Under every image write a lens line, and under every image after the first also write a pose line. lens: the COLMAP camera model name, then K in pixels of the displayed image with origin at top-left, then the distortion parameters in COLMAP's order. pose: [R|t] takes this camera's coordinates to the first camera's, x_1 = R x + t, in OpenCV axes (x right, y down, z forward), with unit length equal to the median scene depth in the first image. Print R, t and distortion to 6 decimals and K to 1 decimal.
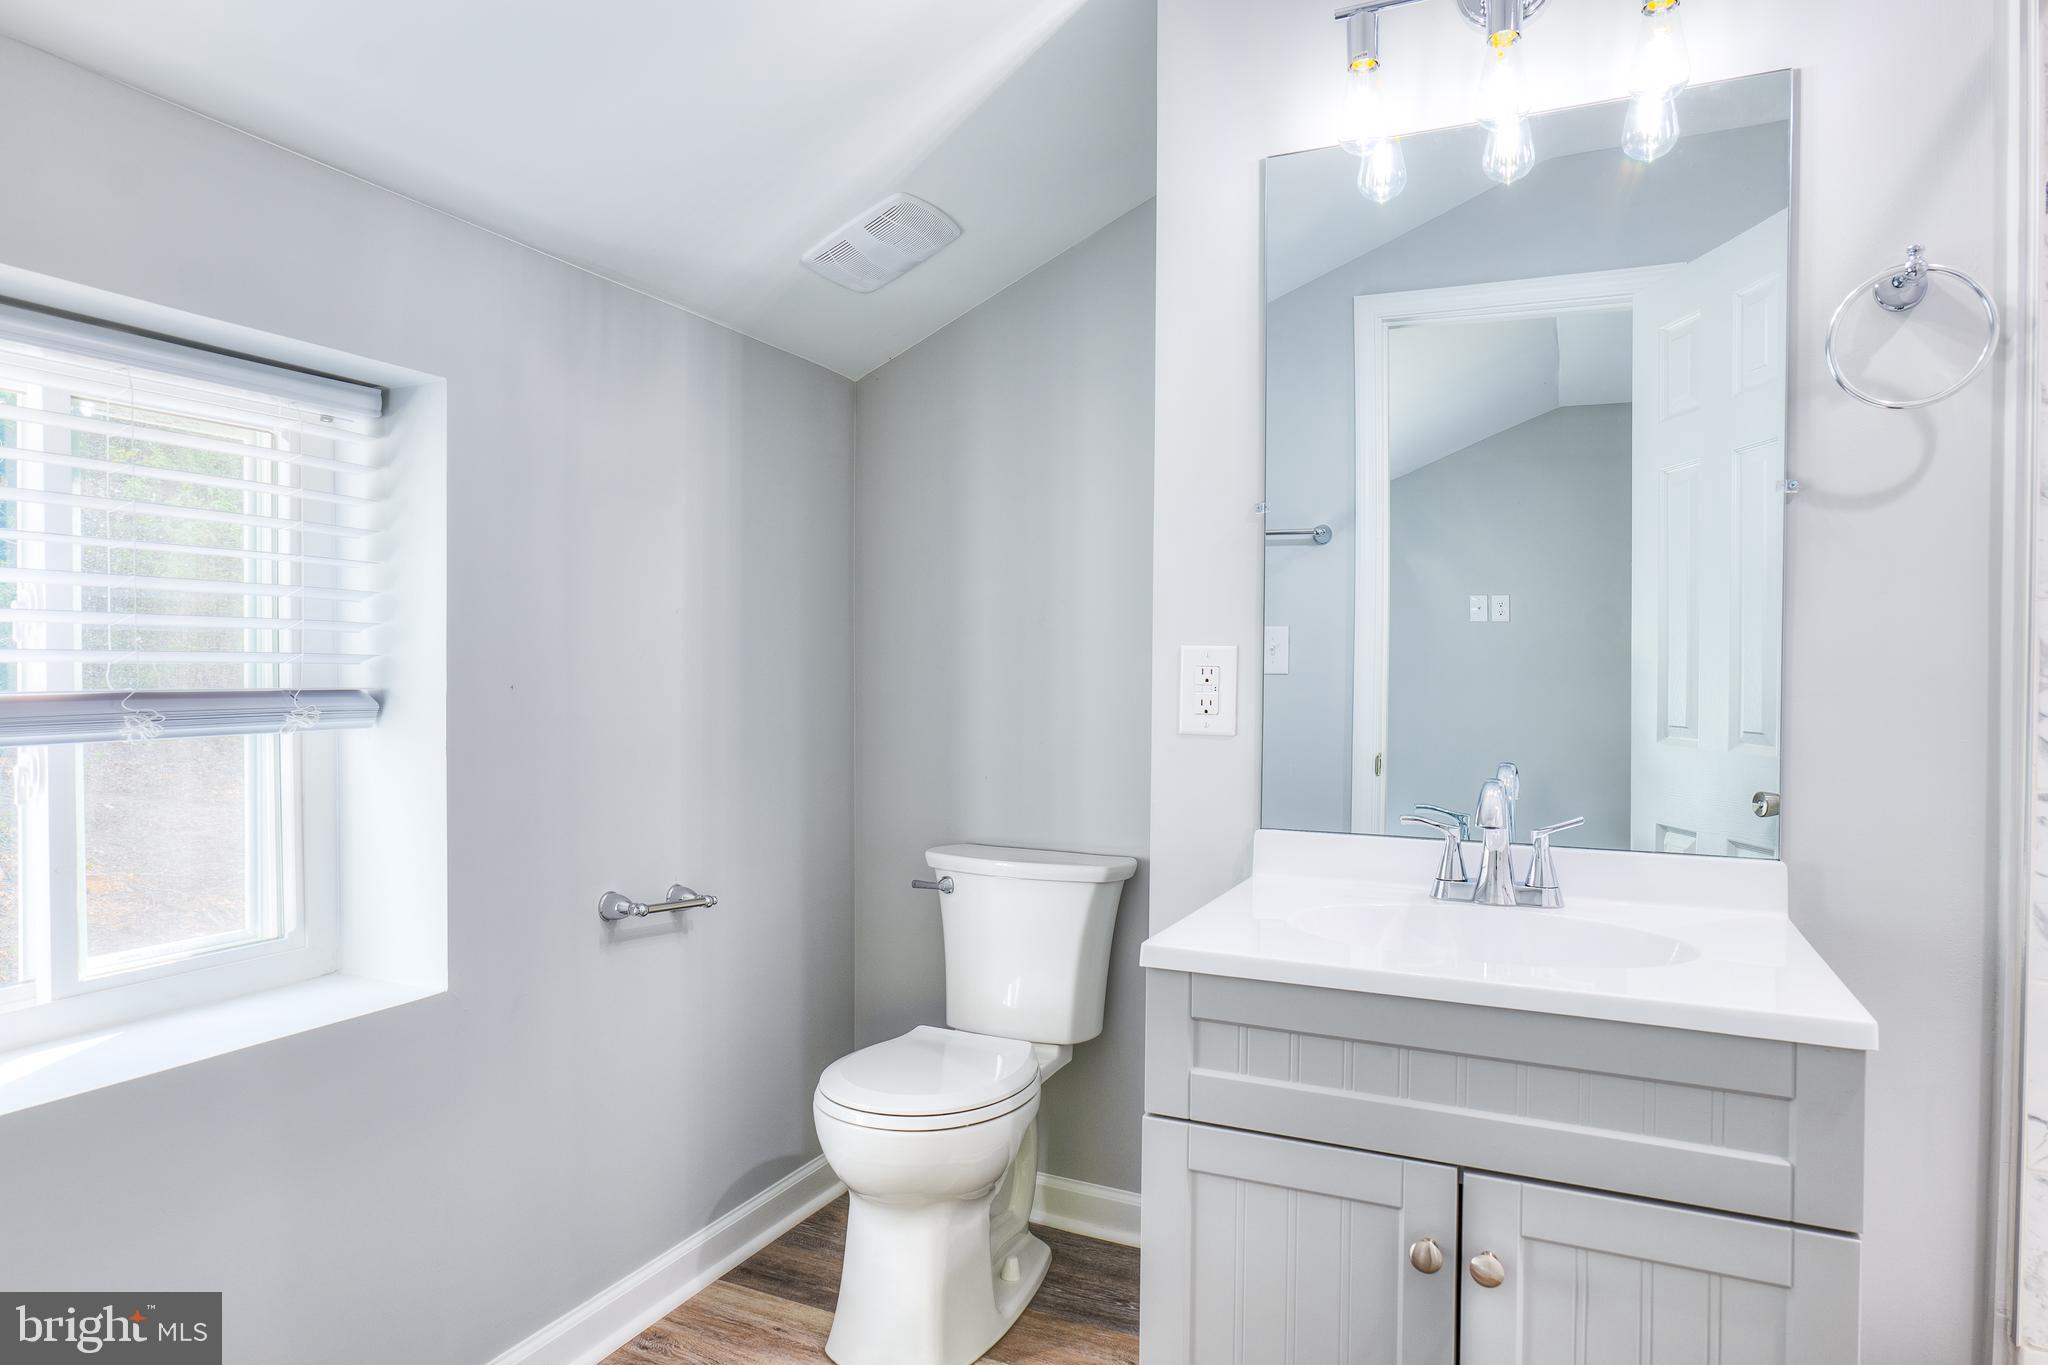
lens RADIAL K [[1218.9, 0, 1030.9], [0, 1218.9, 699.1], [0, 0, 1]] dist [-0.047633, 0.027852]
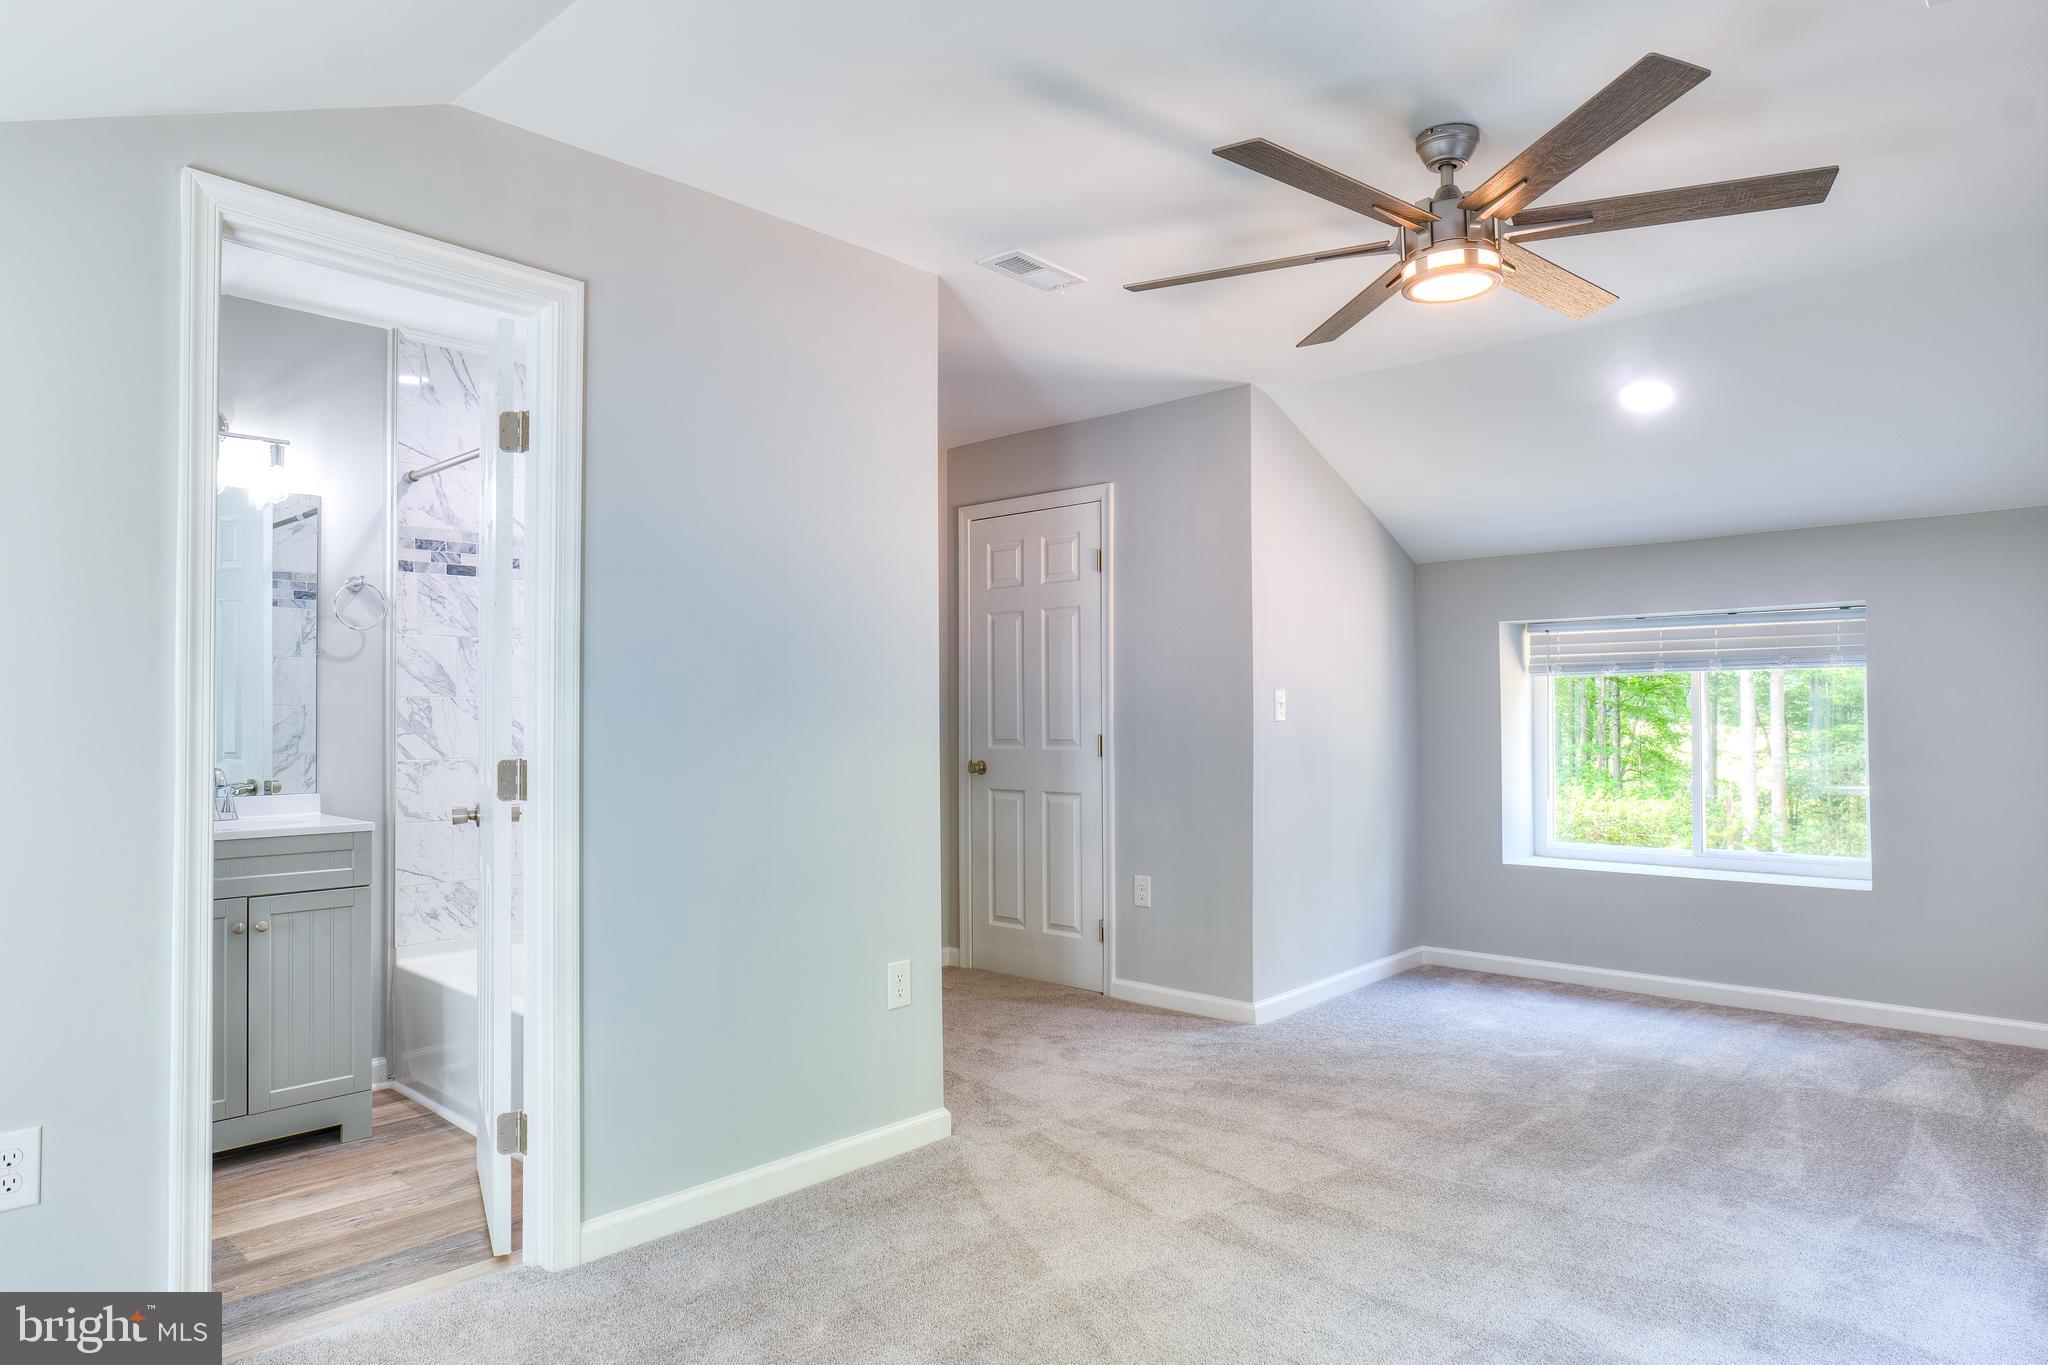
lens RADIAL K [[1218.9, 0, 1028.3], [0, 1218.9, 688.4], [0, 0, 1]] dist [-0.047633, 0.027852]
pose [[0.299384, 0.008784, 0.954092, -1.564015], [0.024824, 0.999547, -0.016992, -0.010963], [-0.953810, 0.028772, 0.299031, -1.415625]]
